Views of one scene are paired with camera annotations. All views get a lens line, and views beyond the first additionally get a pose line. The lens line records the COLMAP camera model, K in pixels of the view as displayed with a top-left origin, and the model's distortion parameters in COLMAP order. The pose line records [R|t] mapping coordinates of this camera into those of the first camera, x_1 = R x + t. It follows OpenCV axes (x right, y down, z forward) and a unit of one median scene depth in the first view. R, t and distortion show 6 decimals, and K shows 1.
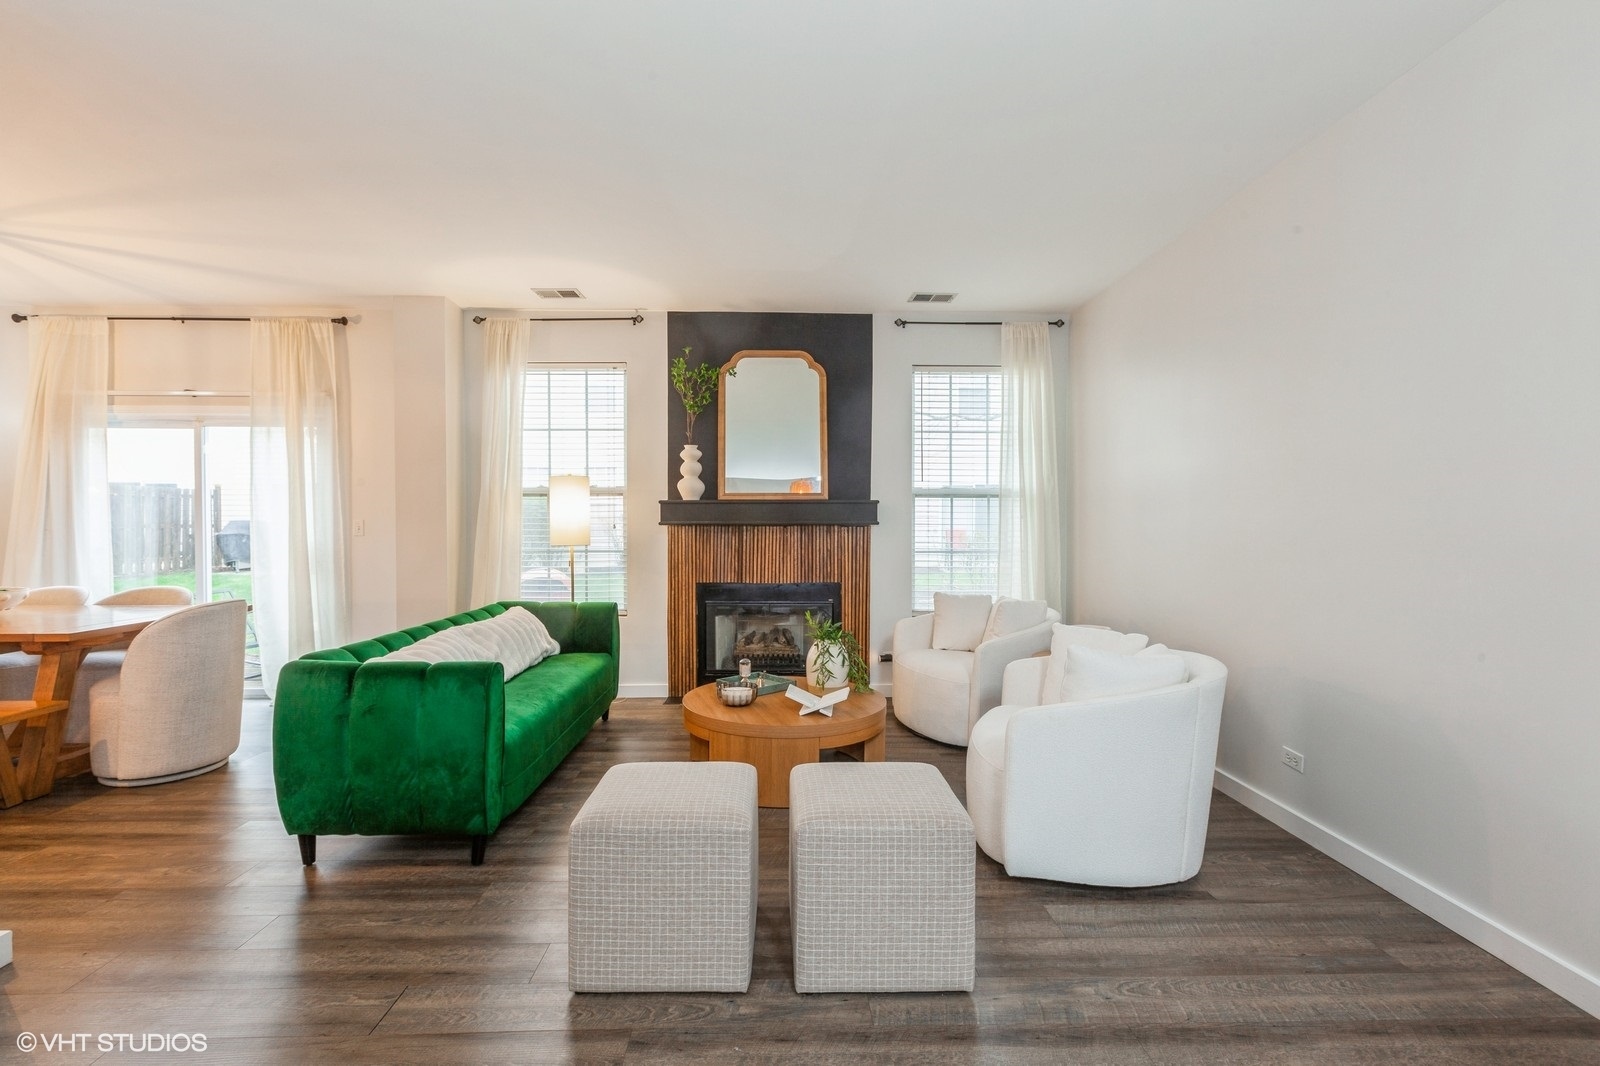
lens RADIAL K [[739.9, 0, 825.2], [0, 739.9, 533.5], [0, 0, 1]] dist [-0.000460, -0.001154]
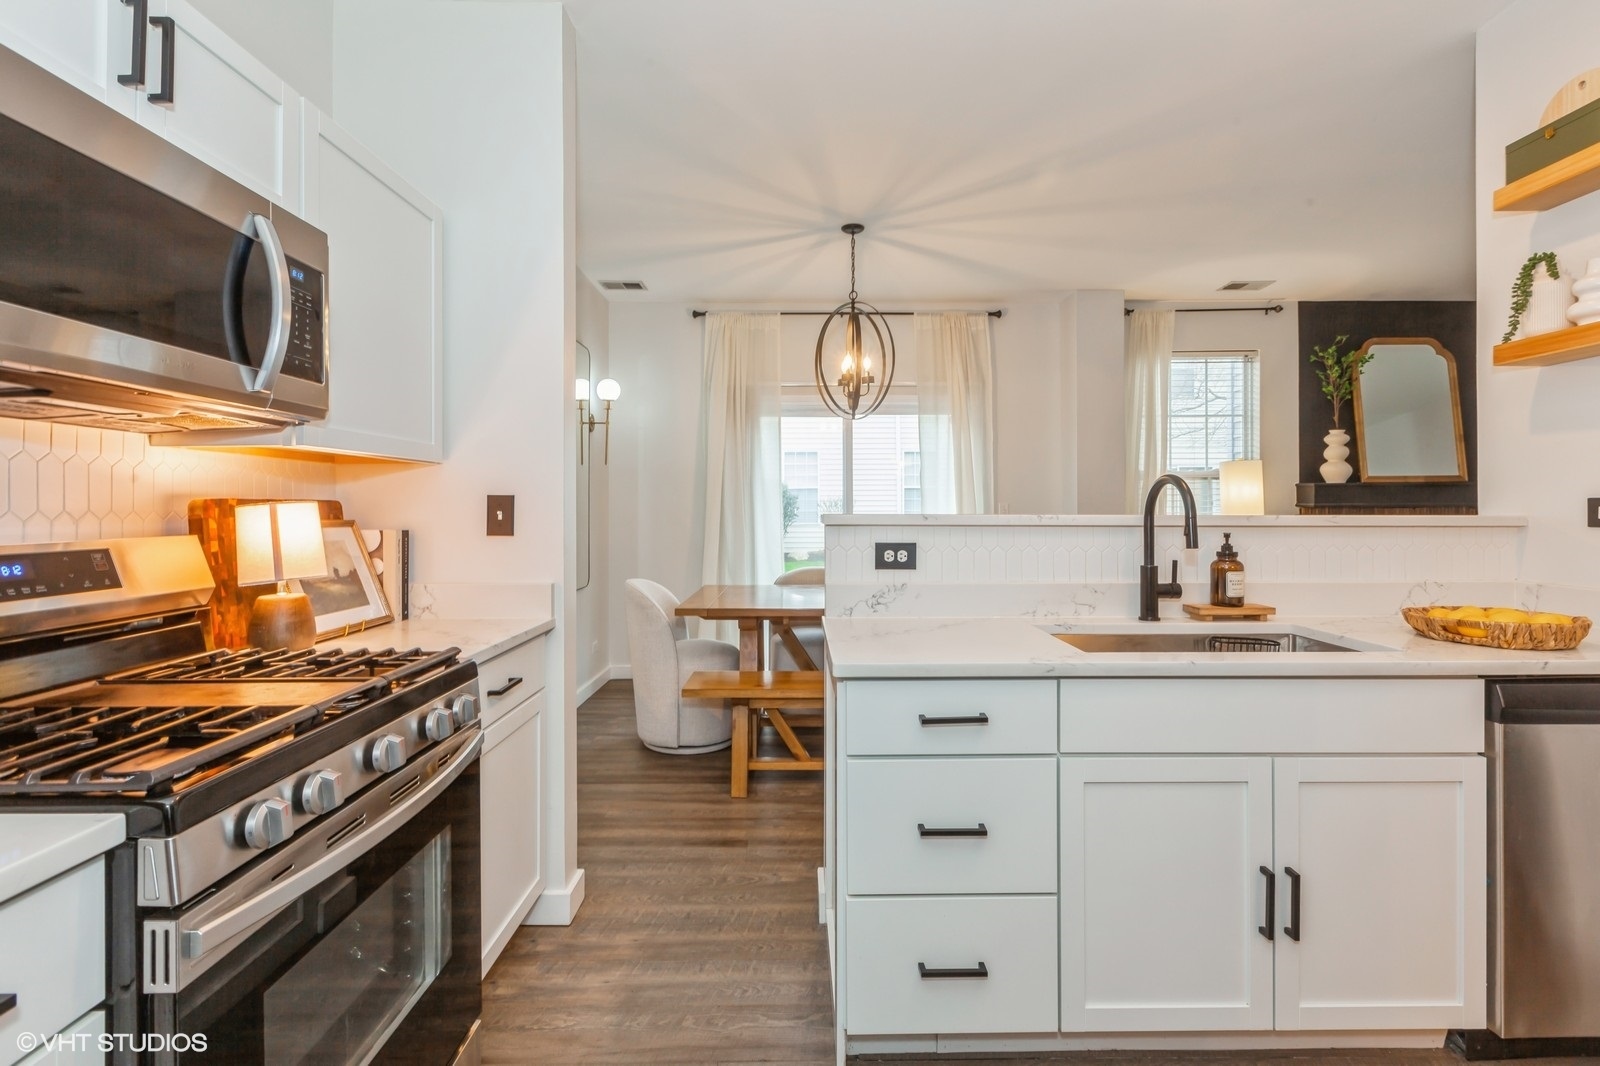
lens RADIAL K [[739.9, 0, 811.2], [0, 739.9, 511.5], [0, 0, 1]] dist [-0.000460, -0.001154]
pose [[0.999586, -0.003772, -0.028506, -0.888350], [0.003401, 0.999909, -0.013066, 0.005959], [0.028553, 0.012964, 0.999508, -0.054805]]
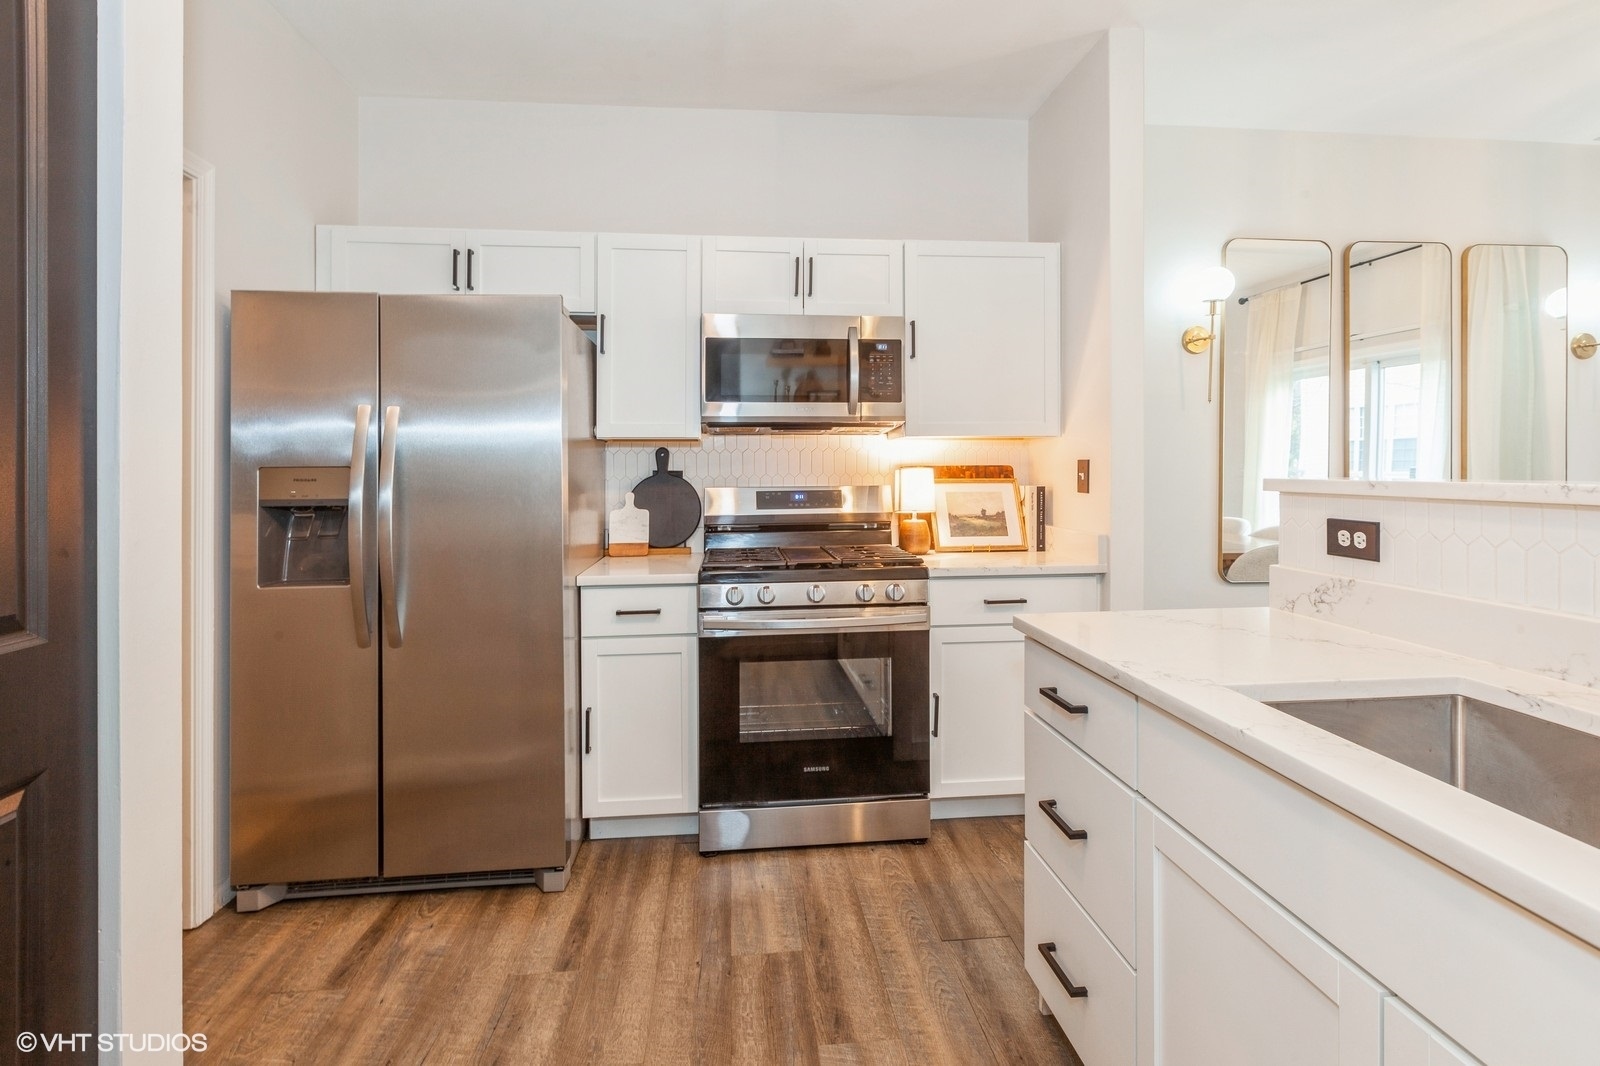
lens RADIAL K [[739.9, 0, 791.3], [0, 739.9, 481.9], [0, 0, 1]] dist [-0.000460, -0.001154]
pose [[0.039819, 0.011058, -0.999146, -0.554767], [-0.012401, 0.999867, 0.010572, 0.002804], [0.999130, 0.011970, 0.039951, 0.142338]]
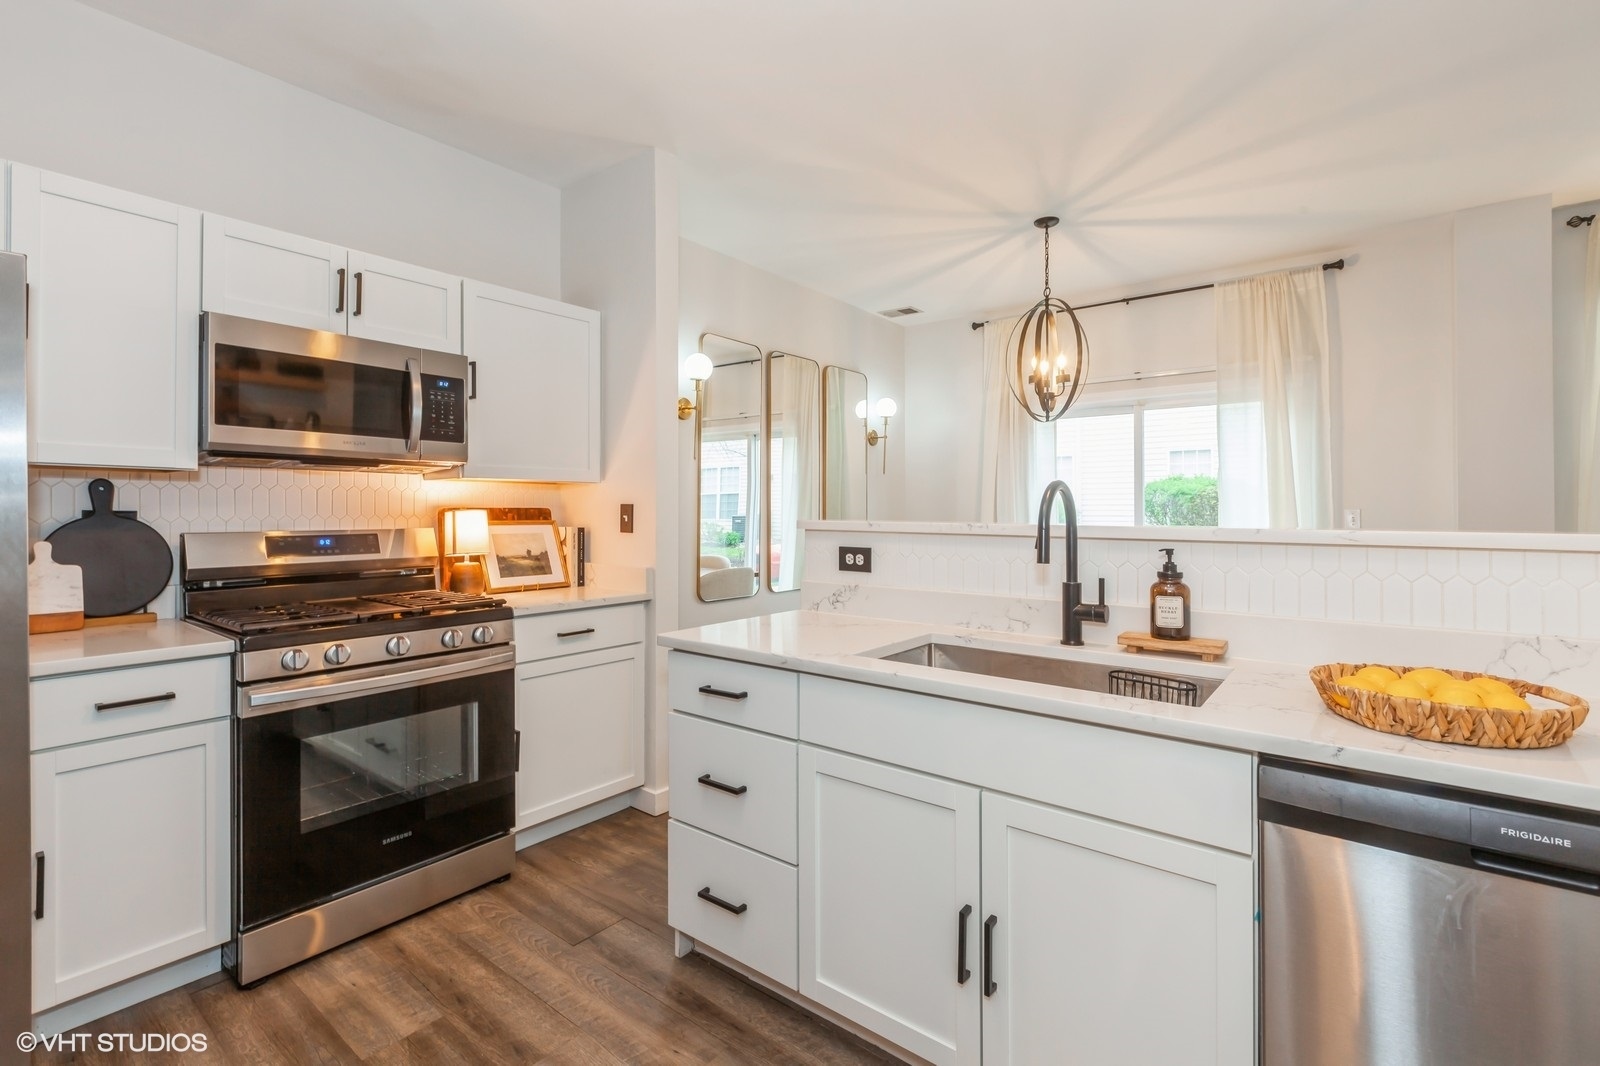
lens RADIAL K [[739.9, 0, 801.9], [0, 739.9, 514.5], [0, 0, 1]] dist [-0.000460, -0.001154]
pose [[0.753625, 0.002395, -0.657300, -0.561284], [-0.012115, 0.999874, -0.010247, 0.003152], [0.657193, 0.015686, 0.753560, 0.002117]]
